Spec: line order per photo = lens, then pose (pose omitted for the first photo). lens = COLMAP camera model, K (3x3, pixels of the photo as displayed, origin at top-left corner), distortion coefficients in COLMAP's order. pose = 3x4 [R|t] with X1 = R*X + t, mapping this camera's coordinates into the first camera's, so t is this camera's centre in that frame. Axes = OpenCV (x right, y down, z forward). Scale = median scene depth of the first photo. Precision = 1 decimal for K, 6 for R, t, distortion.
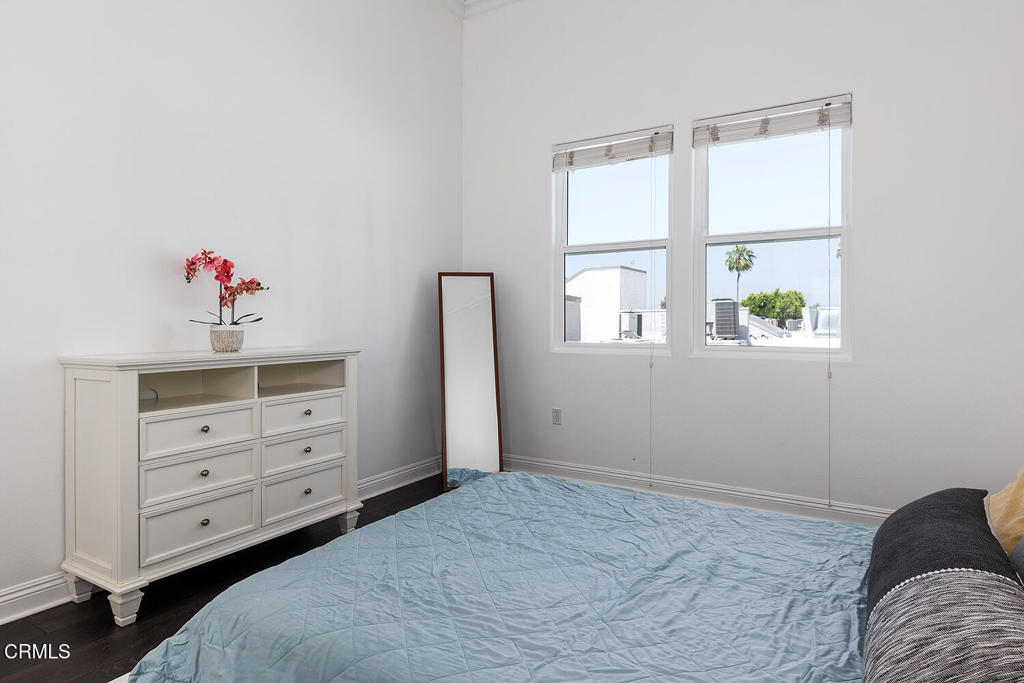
lens RADIAL K [[601.4, 0, 531.3], [0, 601.4, 320.4], [0, 0, 1]] dist [0.001818, 0.000344]
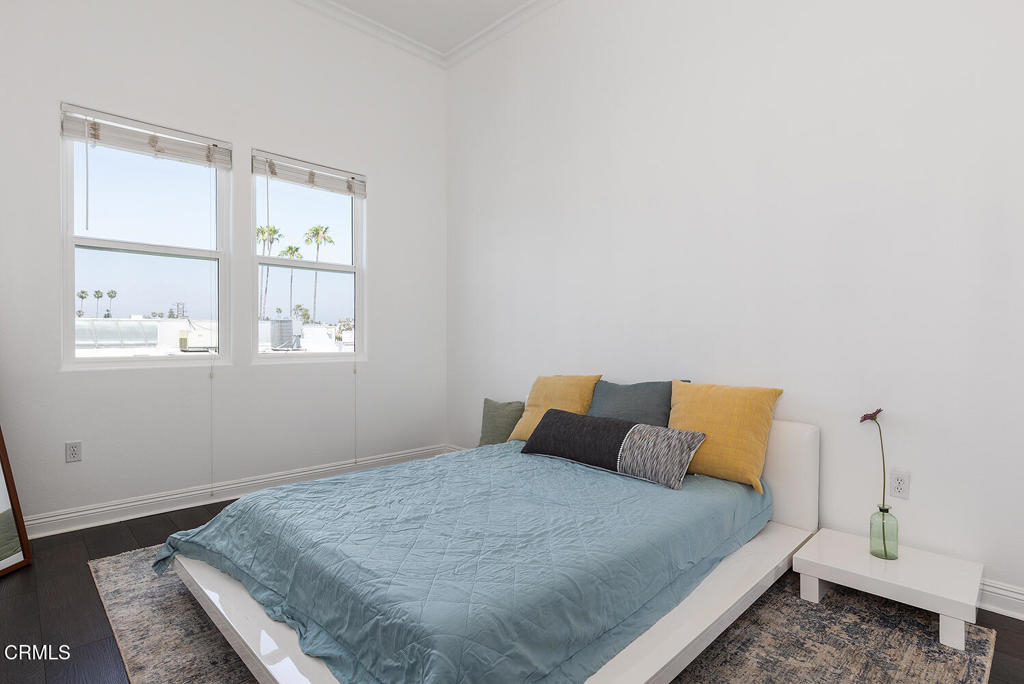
lens RADIAL K [[519.3, 0, 514.6], [0, 519.3, 343.6], [0, 0, 1]] dist [-0.004679, 0.000710]
pose [[0.232847, -0.014733, 0.972402, -0.542720], [-0.010229, 0.999793, 0.017597, 0.000627], [-0.972460, -0.014044, 0.232648, 0.314802]]
